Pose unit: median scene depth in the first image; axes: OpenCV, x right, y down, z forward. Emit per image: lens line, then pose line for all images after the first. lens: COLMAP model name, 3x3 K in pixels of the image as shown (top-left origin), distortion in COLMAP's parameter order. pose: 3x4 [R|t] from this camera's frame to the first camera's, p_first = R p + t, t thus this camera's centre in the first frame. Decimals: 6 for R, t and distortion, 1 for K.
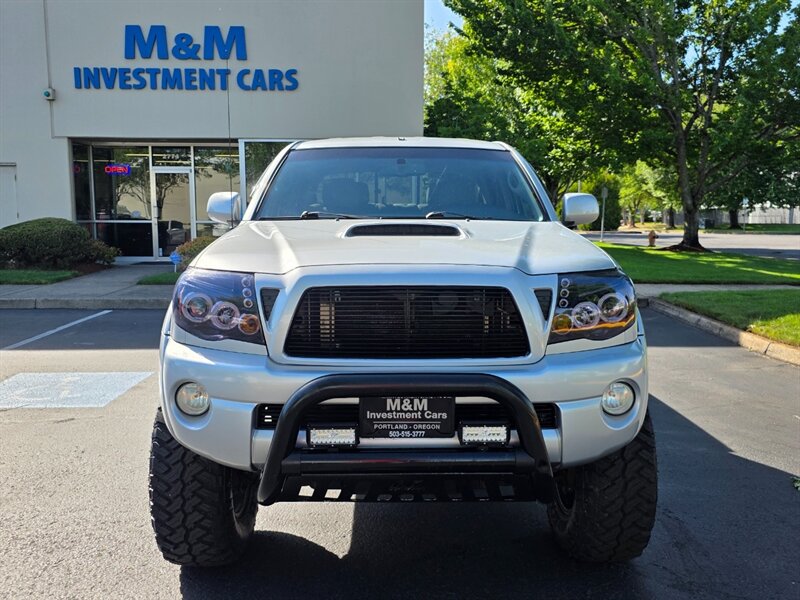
lens RADIAL K [[728.0, 0, 404.6], [0, 728.0, 300.8], [0, 0, 1]] dist [0.040878, -0.006569]
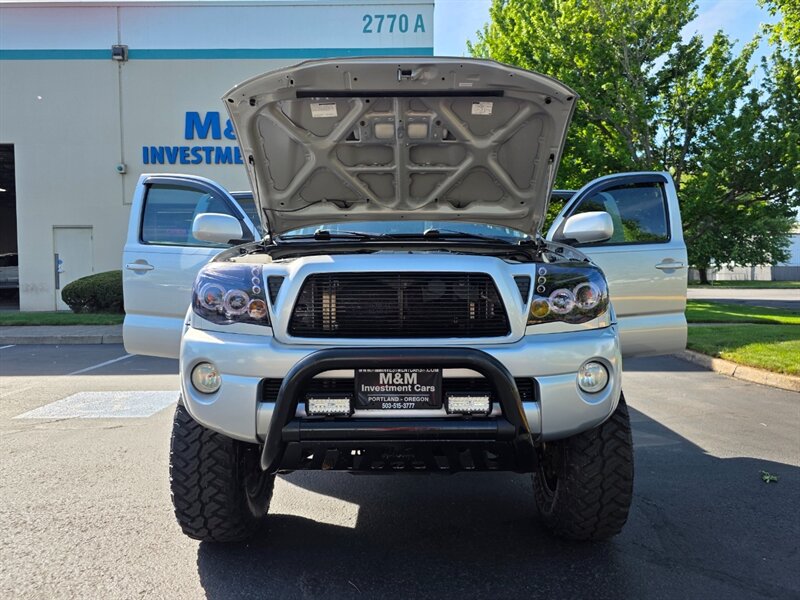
lens RADIAL K [[619.5, 0, 407.2], [0, 619.5, 304.0], [0, 0, 1]] dist [0.036818, -0.003013]
pose [[0.999708, -0.004444, -0.023766, 0.021200], [0.002695, 0.997319, -0.073127, 0.053122], [0.024027, 0.073042, 0.997039, 0.033995]]
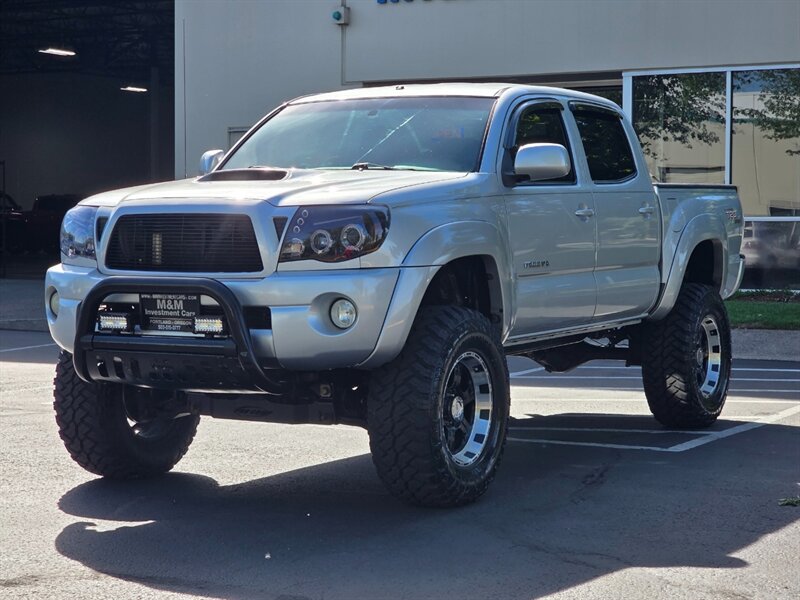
lens RADIAL K [[1763.2, 0, 400.0], [0, 1763.2, 300.0], [0, 0, 1]] dist [-0.347846, 0.055559]
pose [[0.868453, 0.021938, -0.495286, 1.009881], [-0.060918, 0.996172, -0.062692, 0.162834], [0.492015, 0.084617, 0.866465, -0.790079]]
